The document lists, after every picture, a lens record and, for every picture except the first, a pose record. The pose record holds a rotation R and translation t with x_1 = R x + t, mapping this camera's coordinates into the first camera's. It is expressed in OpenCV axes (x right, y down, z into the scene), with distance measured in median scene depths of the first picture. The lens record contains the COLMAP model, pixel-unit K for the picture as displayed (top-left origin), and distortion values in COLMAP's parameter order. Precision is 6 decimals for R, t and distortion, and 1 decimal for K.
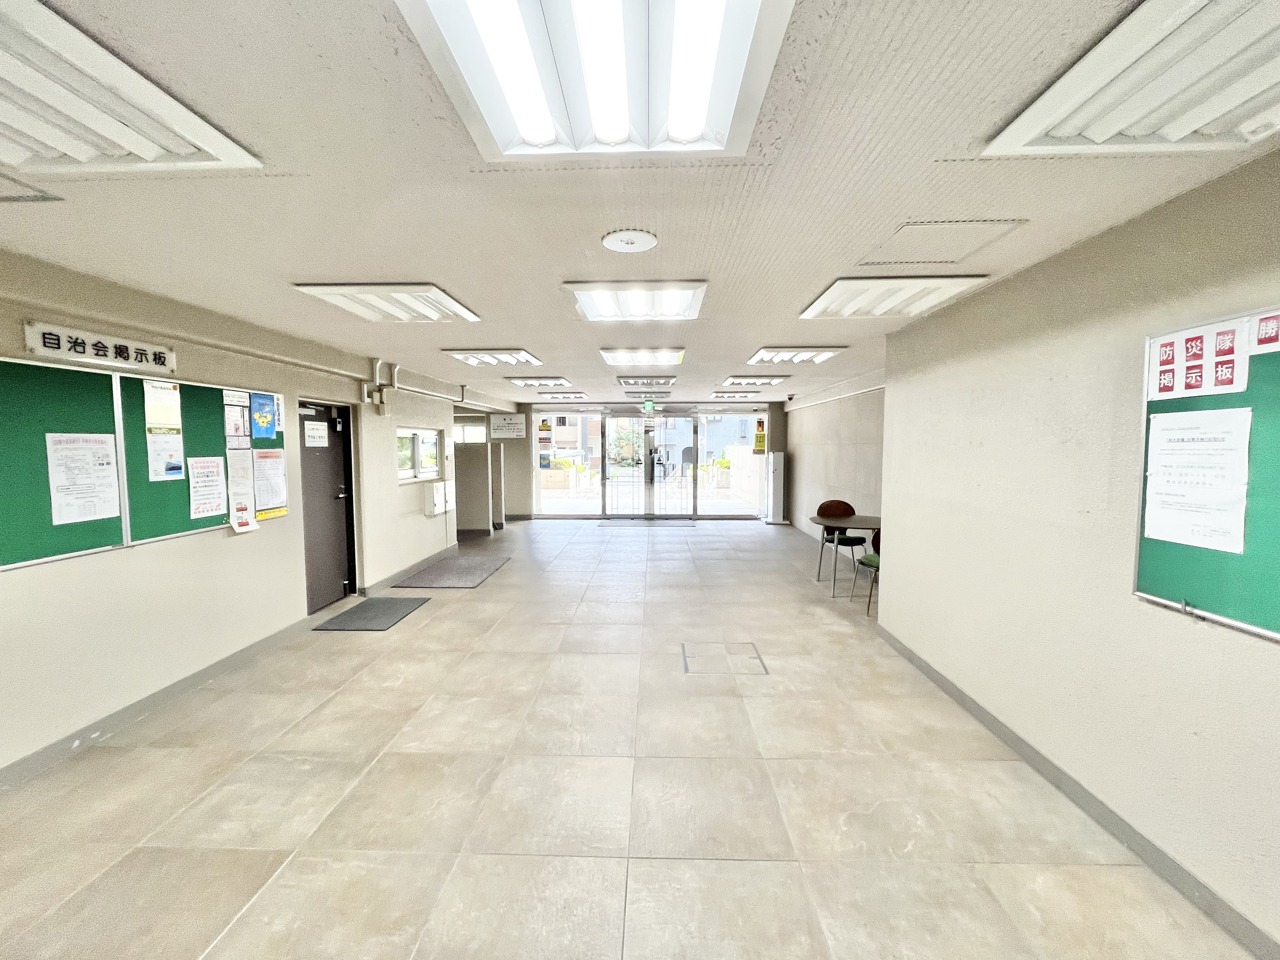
lens RADIAL K [[519.5, 0, 635.9], [0, 519.5, 480.0], [0, 0, 1]] dist [-0.003183, 0.000064]
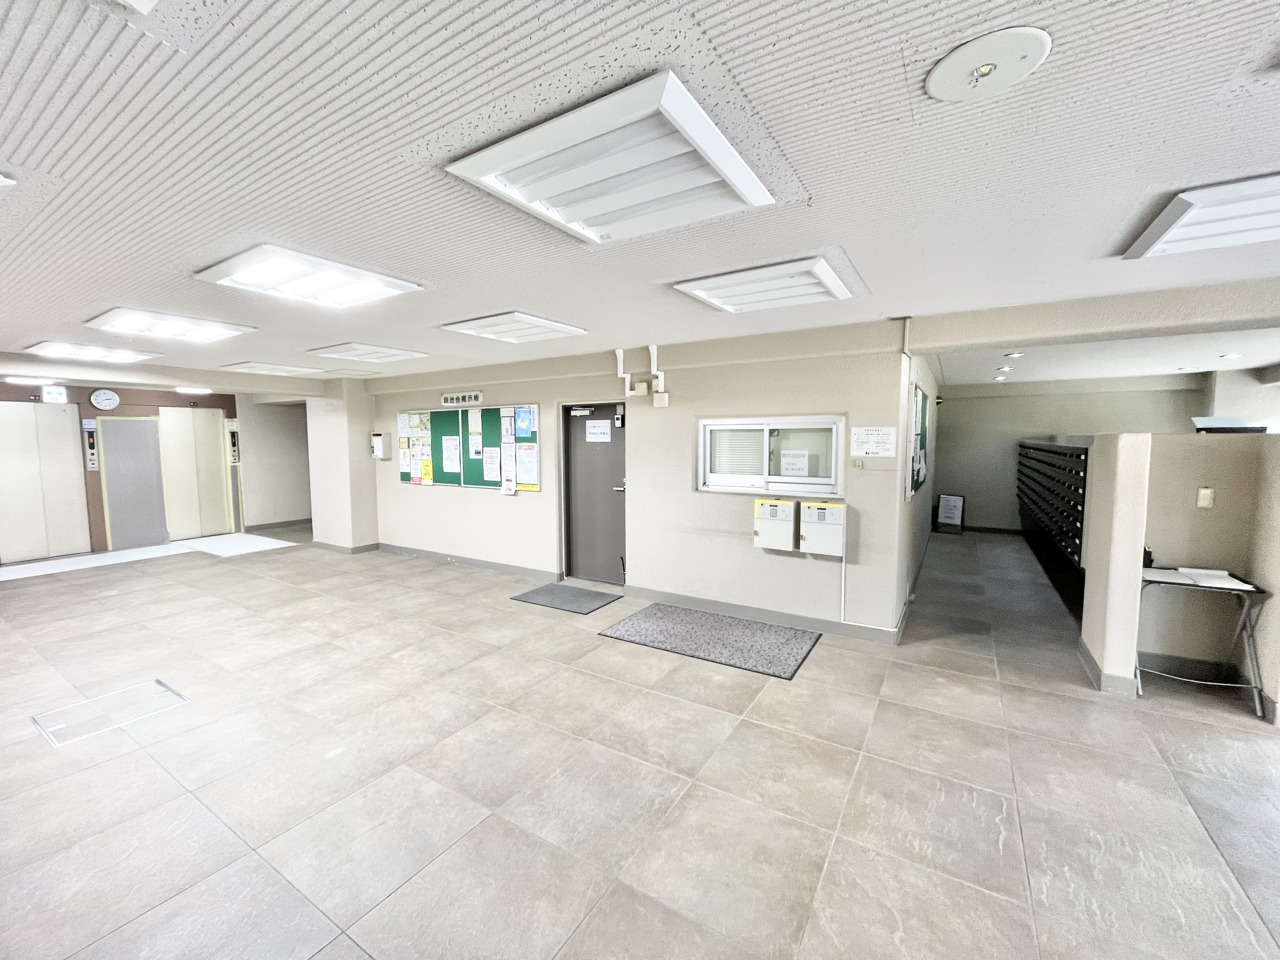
lens RADIAL K [[519.5, 0, 637.4], [0, 519.5, 477.8], [0, 0, 1]] dist [-0.003183, 0.000064]
pose [[-0.498592, 0.073324, -0.863730, 0.533938], [-0.051434, 0.992158, 0.113917, -0.189701], [0.865310, 0.101223, -0.490910, 2.579805]]
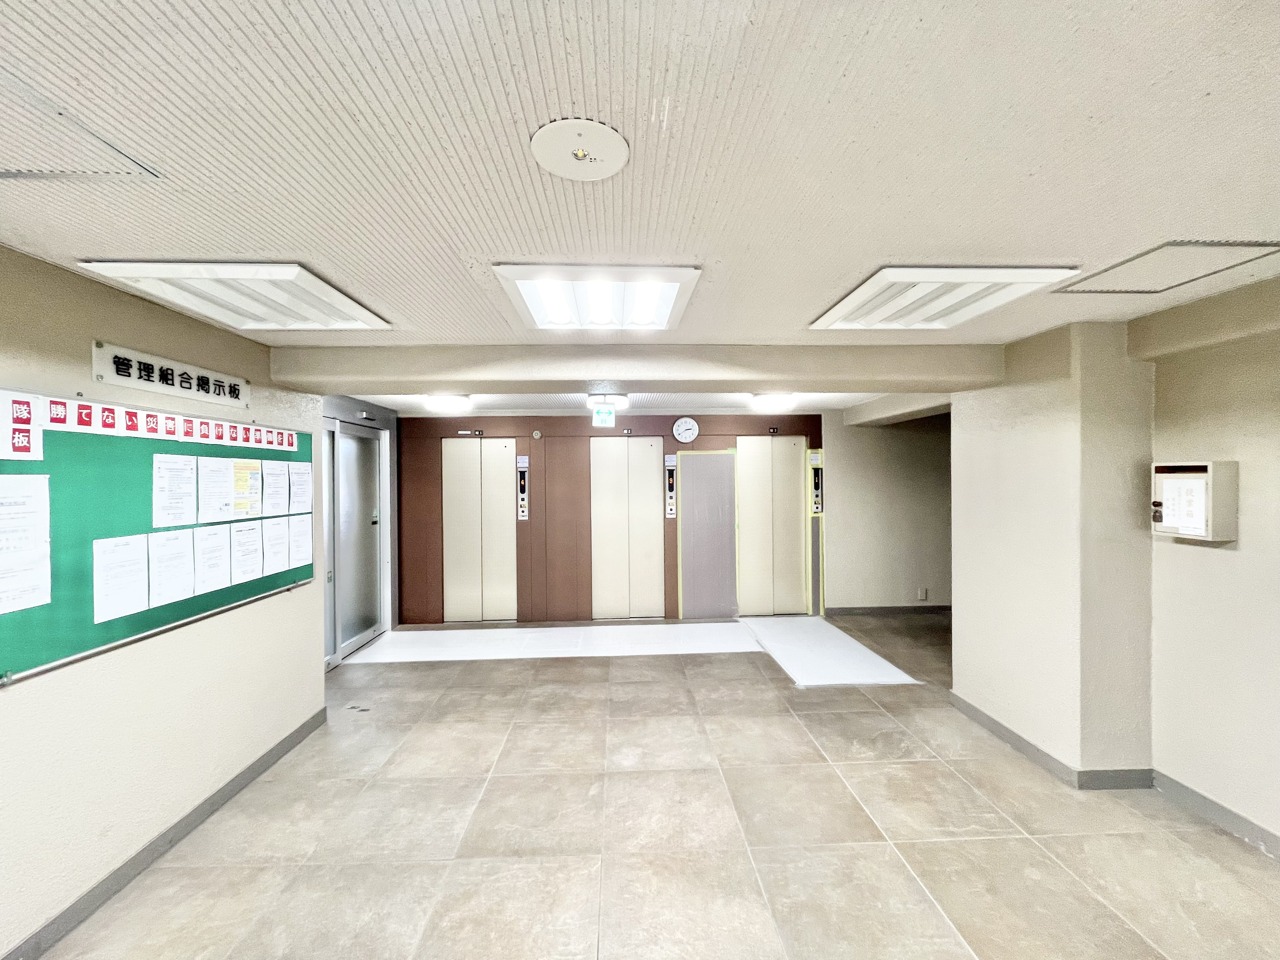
lens RADIAL K [[519.5, 0, 638.3], [0, 519.5, 477.5], [0, 0, 1]] dist [-0.003183, 0.000064]
pose [[-0.997034, 0.012092, -0.076008, -0.018132], [0.006998, 0.997733, 0.066939, -0.101667], [0.076646, 0.066209, -0.994858, 1.131017]]
